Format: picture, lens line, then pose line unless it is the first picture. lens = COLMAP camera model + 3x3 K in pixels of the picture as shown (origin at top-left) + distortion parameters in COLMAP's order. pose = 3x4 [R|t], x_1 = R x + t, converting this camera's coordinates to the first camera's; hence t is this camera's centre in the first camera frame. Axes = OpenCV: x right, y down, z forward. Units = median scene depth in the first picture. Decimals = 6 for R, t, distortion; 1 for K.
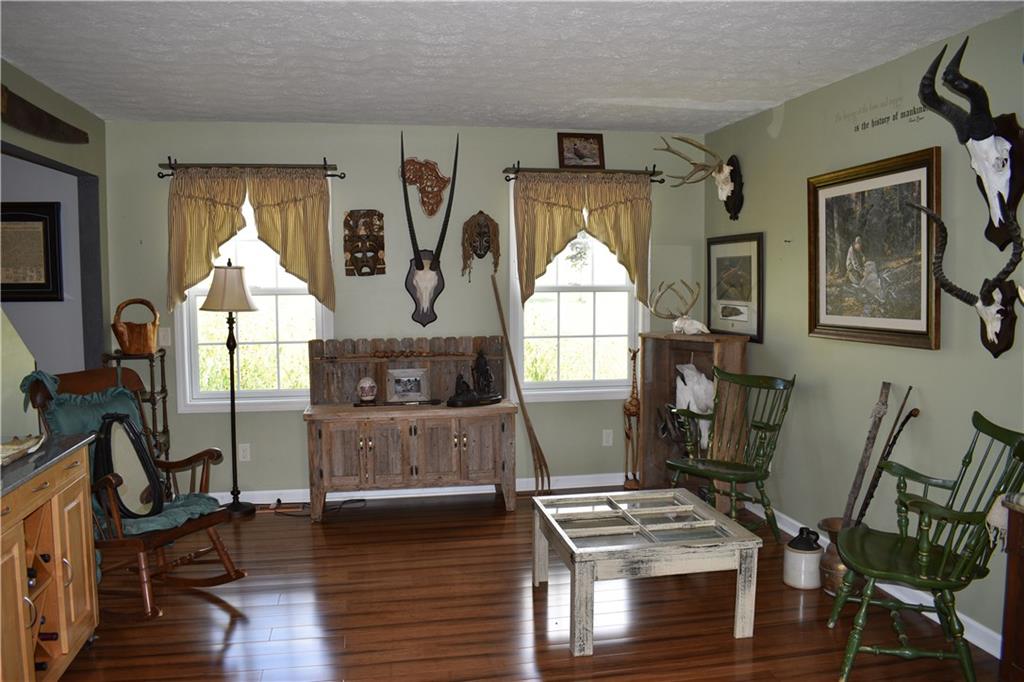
lens RADIAL K [[798.6, 0, 511.3], [0, 798.6, 335.5], [0, 0, 1]] dist [-0.092525, 0.004300]
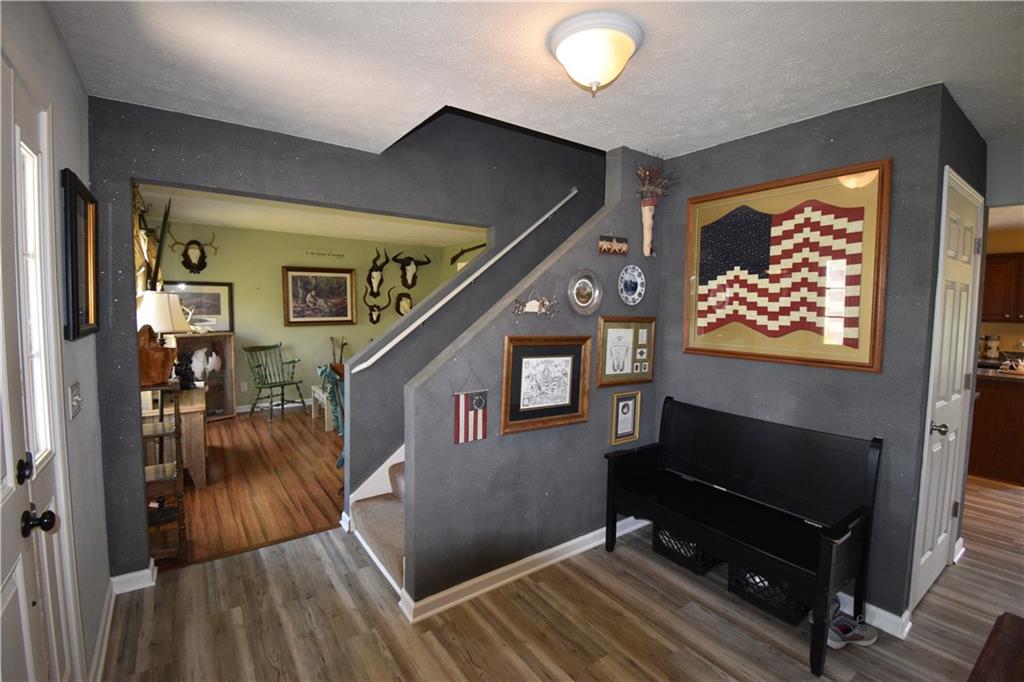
lens RADIAL K [[460.0, 0, 512.0], [0, 460.0, 341.0], [0, 0, 1]] dist [-0.000139, -0.000012]
pose [[-0.427138, -0.065967, 0.901777, -1.475315], [0.056776, 0.993410, 0.099563, -0.067553], [-0.902402, 0.093727, -0.420578, 1.072854]]
